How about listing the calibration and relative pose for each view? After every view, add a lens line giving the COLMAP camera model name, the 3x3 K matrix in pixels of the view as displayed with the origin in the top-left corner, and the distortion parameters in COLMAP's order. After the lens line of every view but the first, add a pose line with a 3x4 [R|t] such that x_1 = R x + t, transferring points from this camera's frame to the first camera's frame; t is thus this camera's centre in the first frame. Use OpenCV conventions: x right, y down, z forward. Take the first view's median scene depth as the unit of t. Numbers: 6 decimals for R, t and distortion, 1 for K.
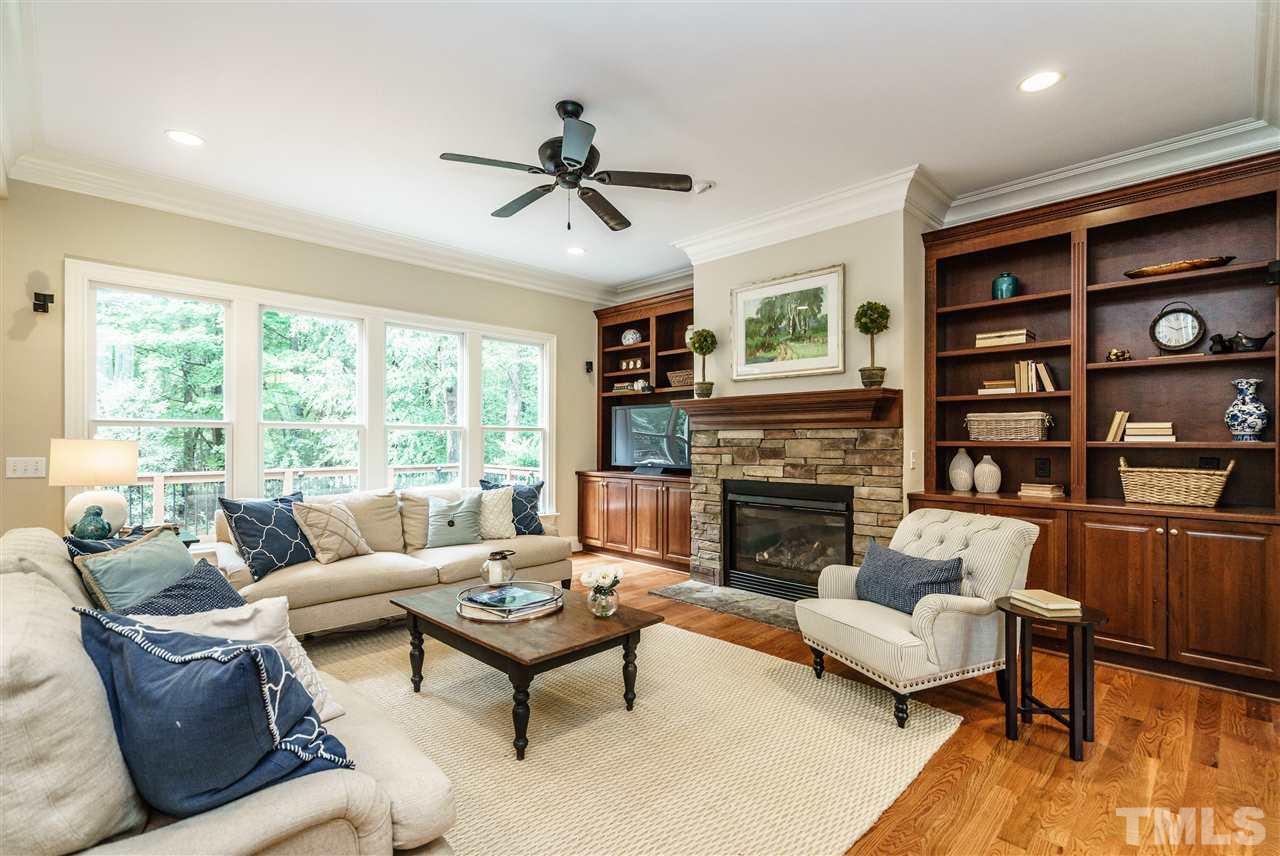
lens RADIAL K [[585.1, 0, 653.8], [0, 585.1, 435.5], [0, 0, 1]] dist [-0.003701, 0.002336]
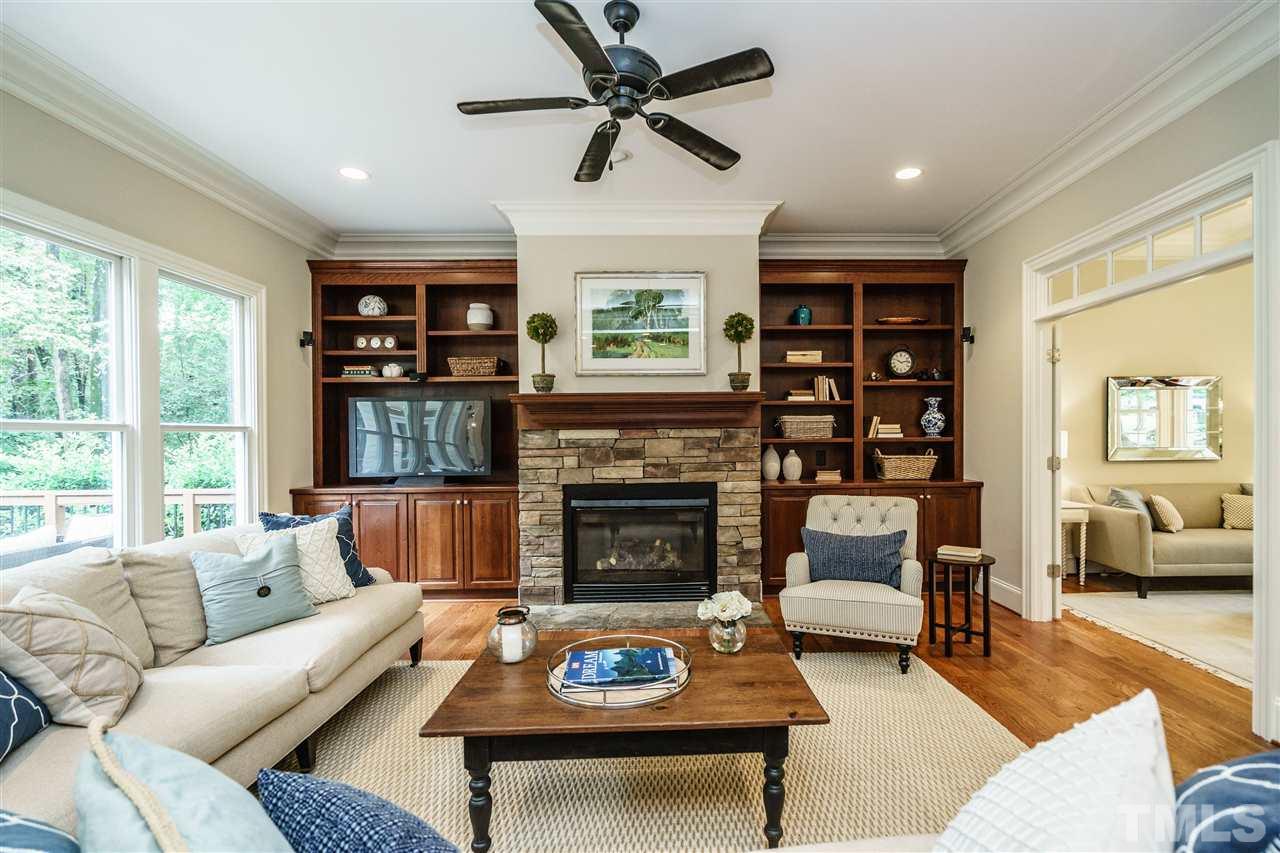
lens RADIAL K [[585.1, 0, 678.6], [0, 585.1, 437.7], [0, 0, 1]] dist [-0.003701, 0.002336]
pose [[0.695114, -0.011163, 0.718813, -0.434718], [0.005837, 0.999934, 0.009884, -0.004896], [-0.718876, -0.002675, 0.695133, 0.274845]]
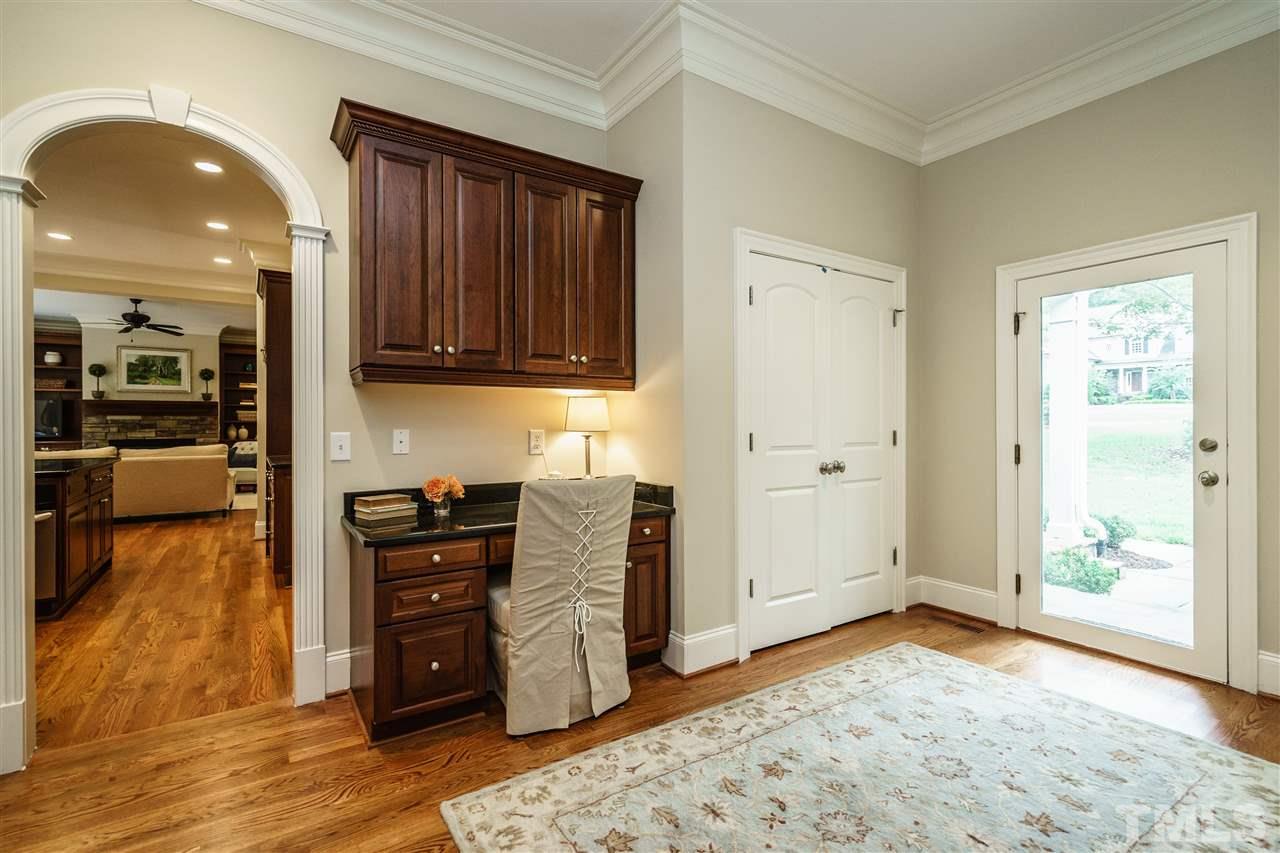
lens RADIAL K [[585.1, 0, 649.1], [0, 585.1, 424.8], [0, 0, 1]] dist [-0.003701, 0.002336]
pose [[0.195524, -0.003813, 0.980691, -1.608118], [-0.005093, 0.999975, 0.004904, 0.004376], [-0.980686, -0.005953, 0.195500, -1.306280]]
